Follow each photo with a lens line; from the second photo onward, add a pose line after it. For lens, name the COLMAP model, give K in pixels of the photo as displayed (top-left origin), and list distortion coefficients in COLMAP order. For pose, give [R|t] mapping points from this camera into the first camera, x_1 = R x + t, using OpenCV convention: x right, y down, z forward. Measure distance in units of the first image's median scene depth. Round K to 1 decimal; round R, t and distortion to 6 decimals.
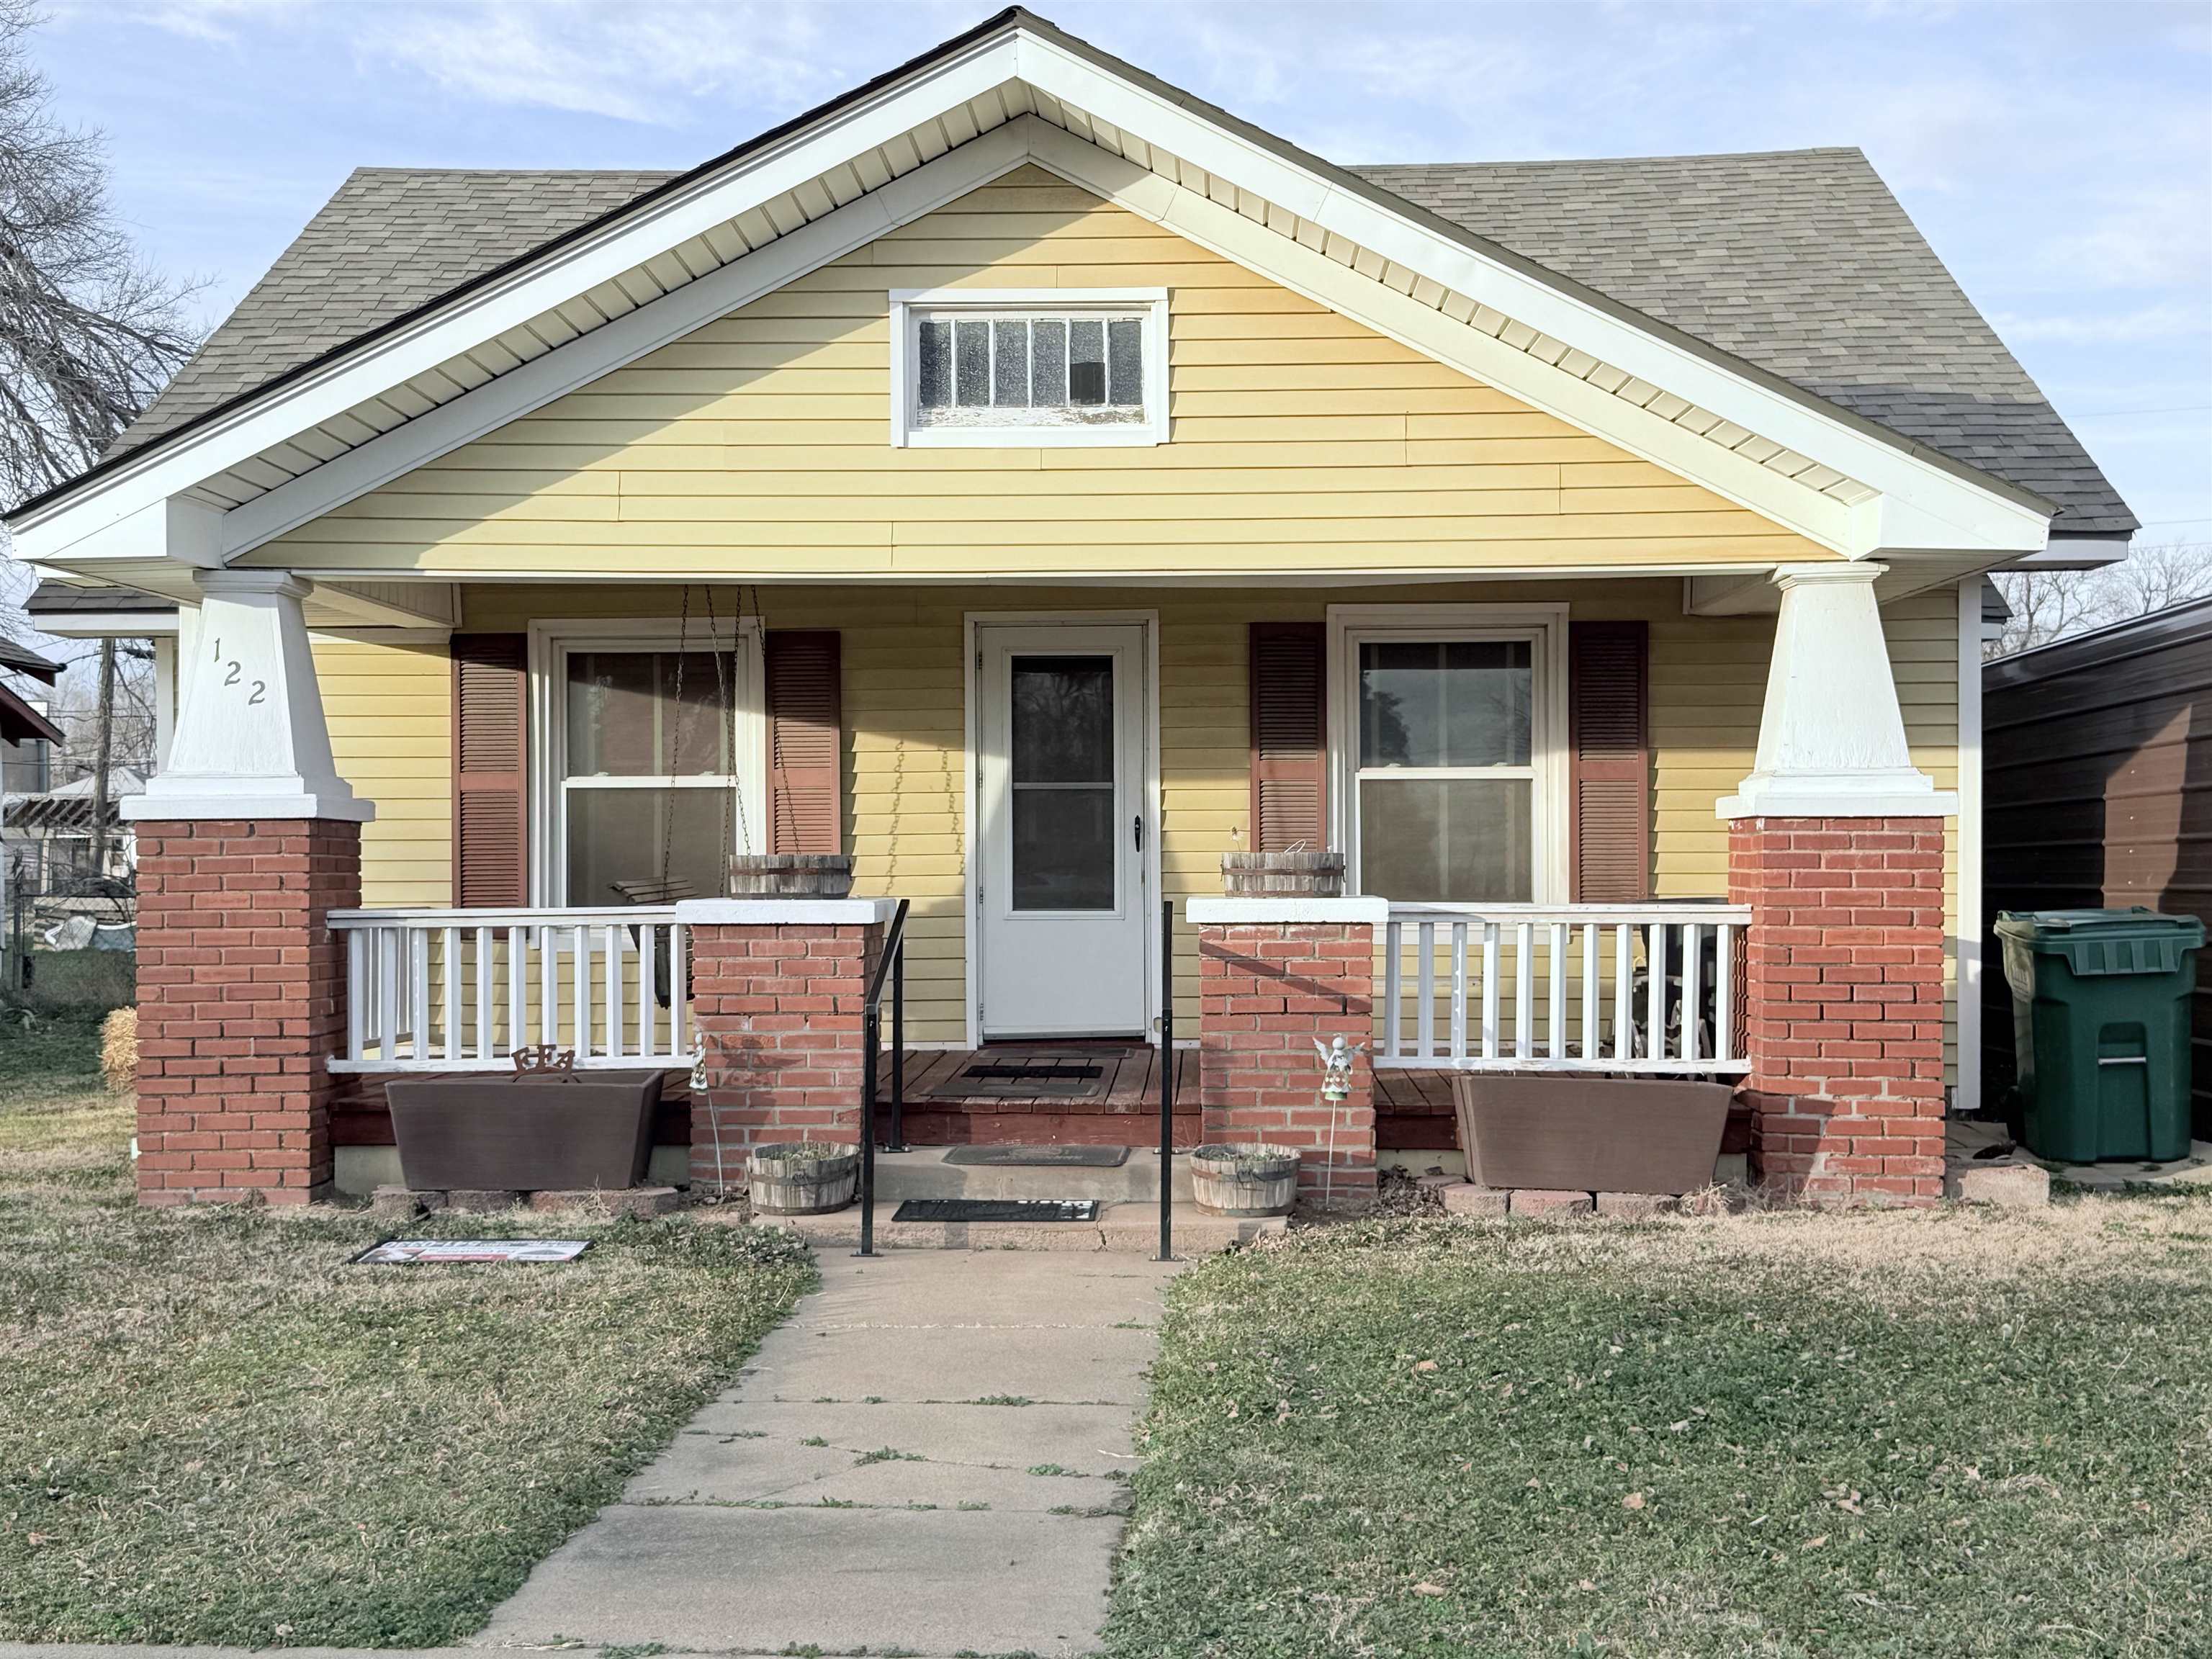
lens RADIAL K [[2648.8, 0, 1106.0], [0, 2648.8, 829.5], [0, 0, 1]] dist [-0.008714, -0.009028]
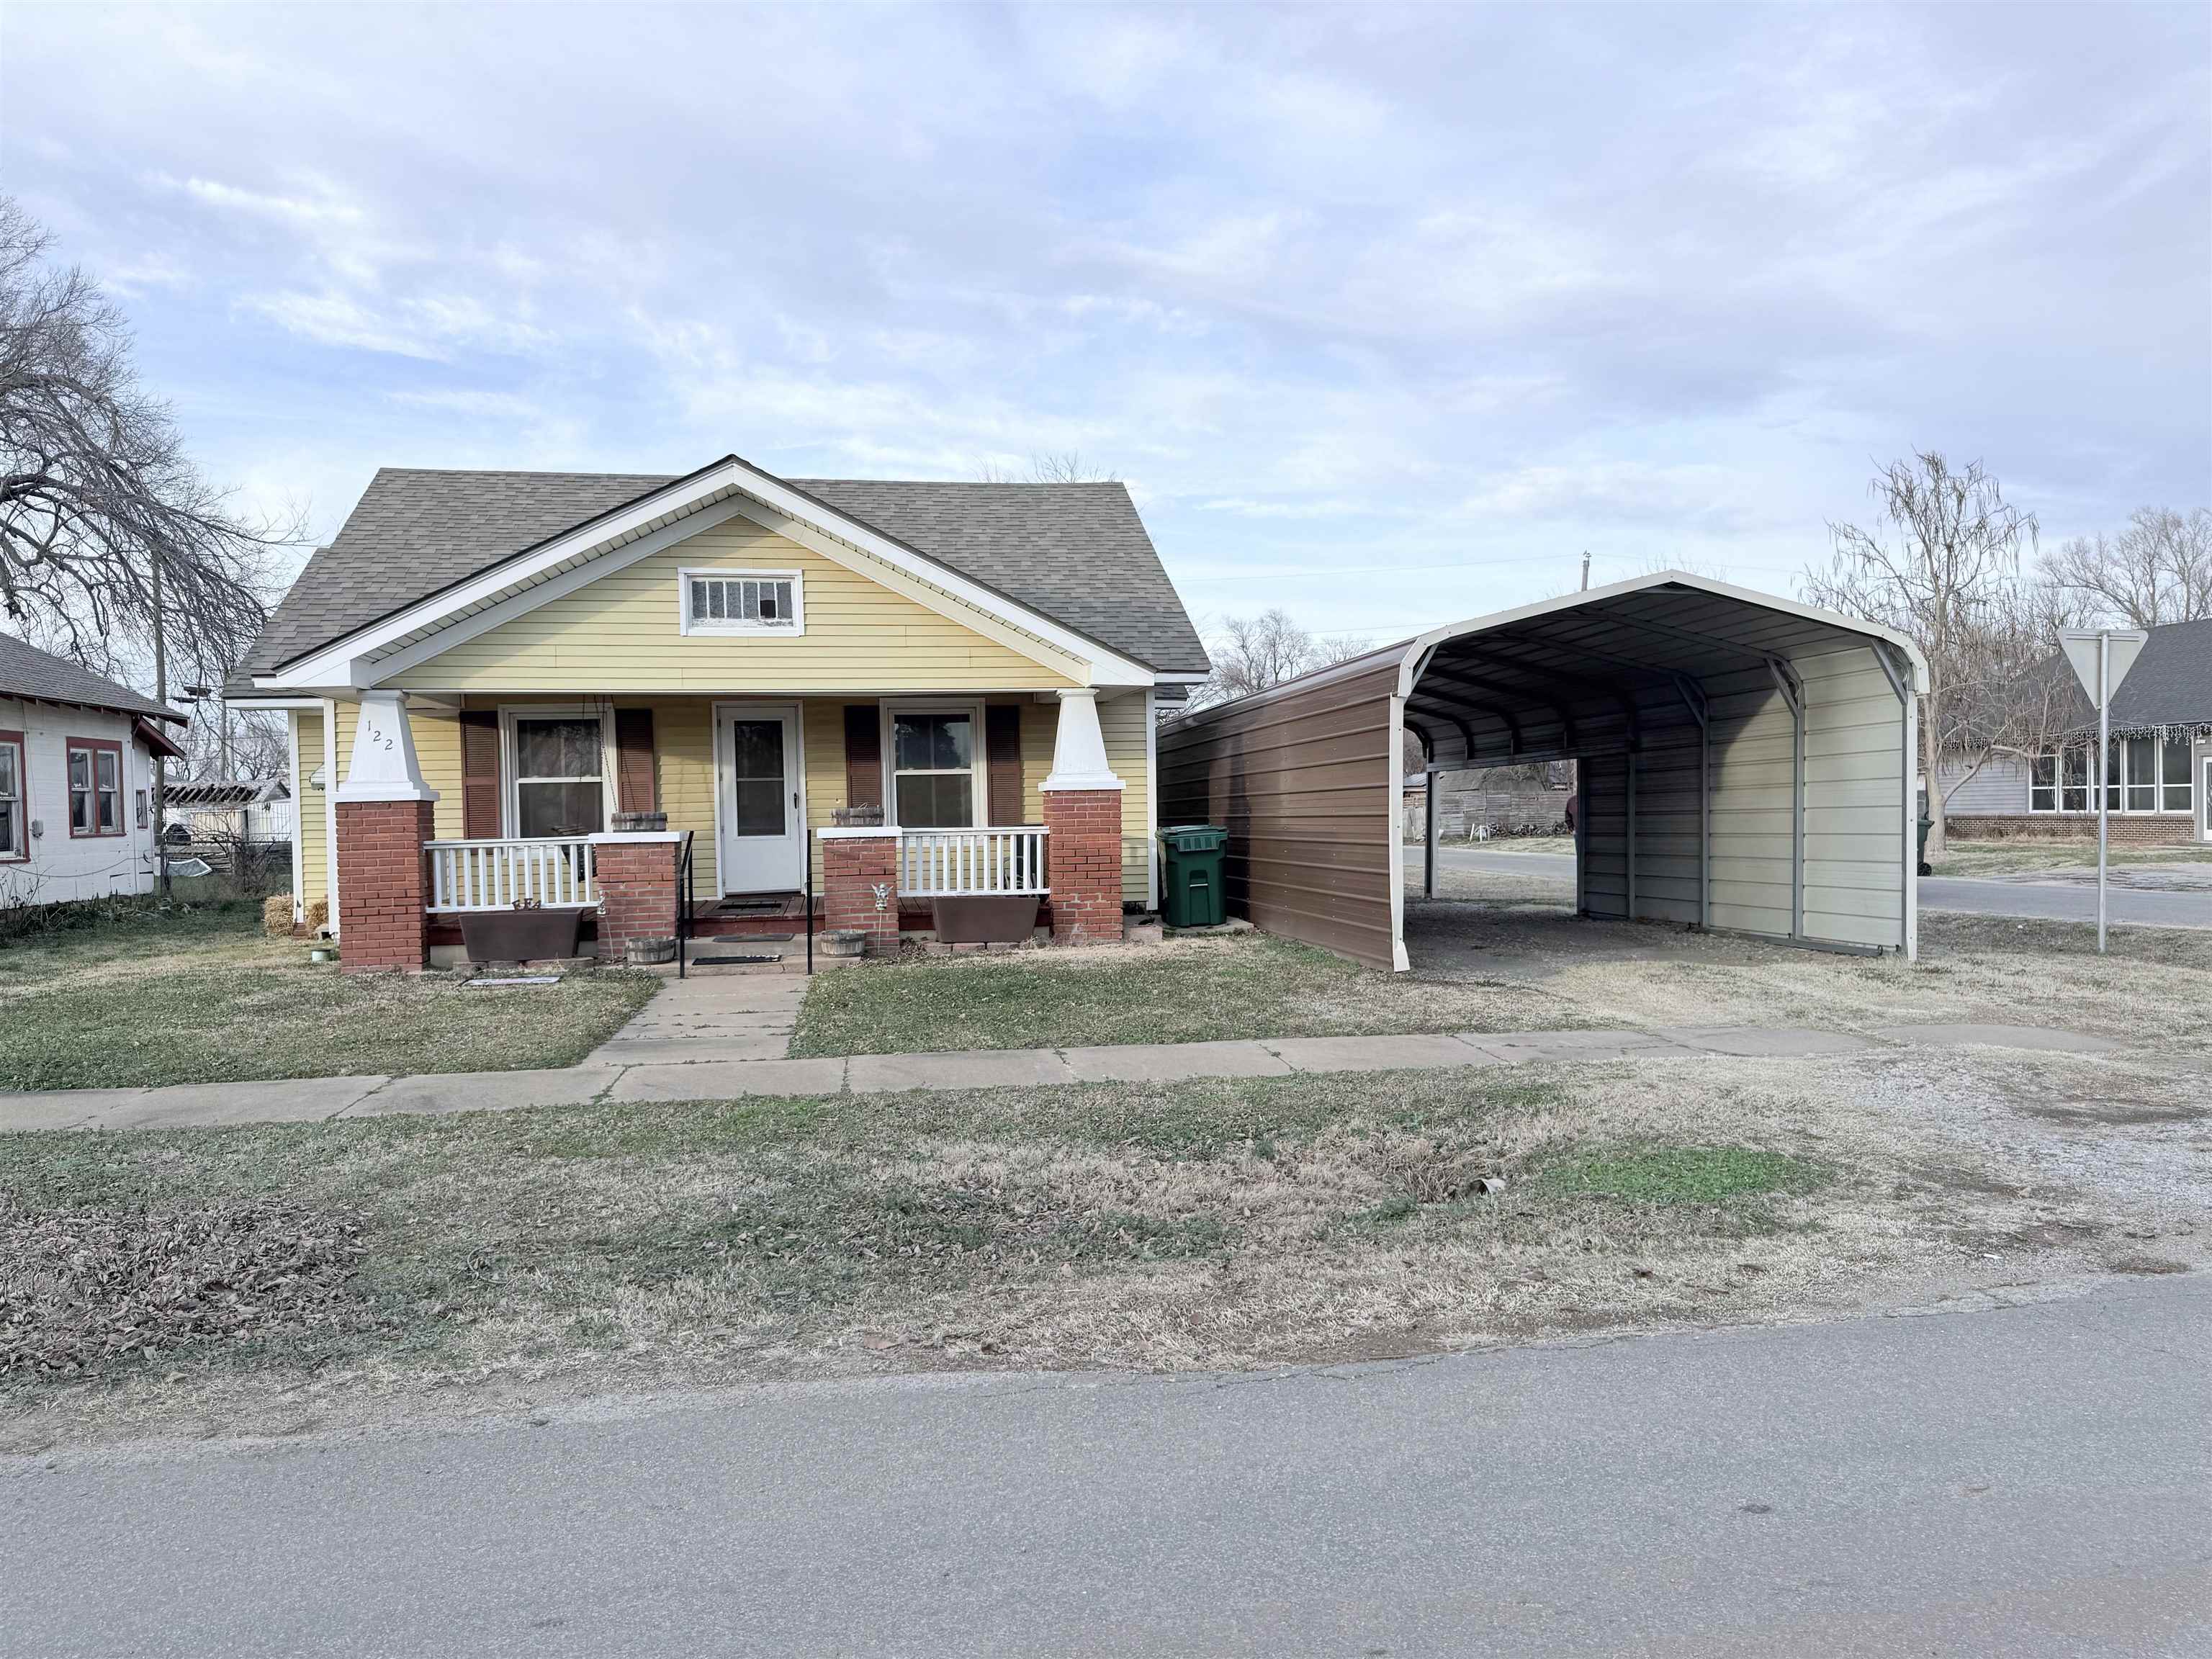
lens RADIAL K [[1549.5, 0, 1106.0], [0, 1549.5, 829.5], [0, 0, 1]] dist [0.165637, -0.297213]
pose [[0.978501, -0.020497, 0.205220, -0.002561], [0.015479, 0.999541, 0.026025, -0.005169], [-0.205659, -0.022289, 0.978370, -0.420890]]
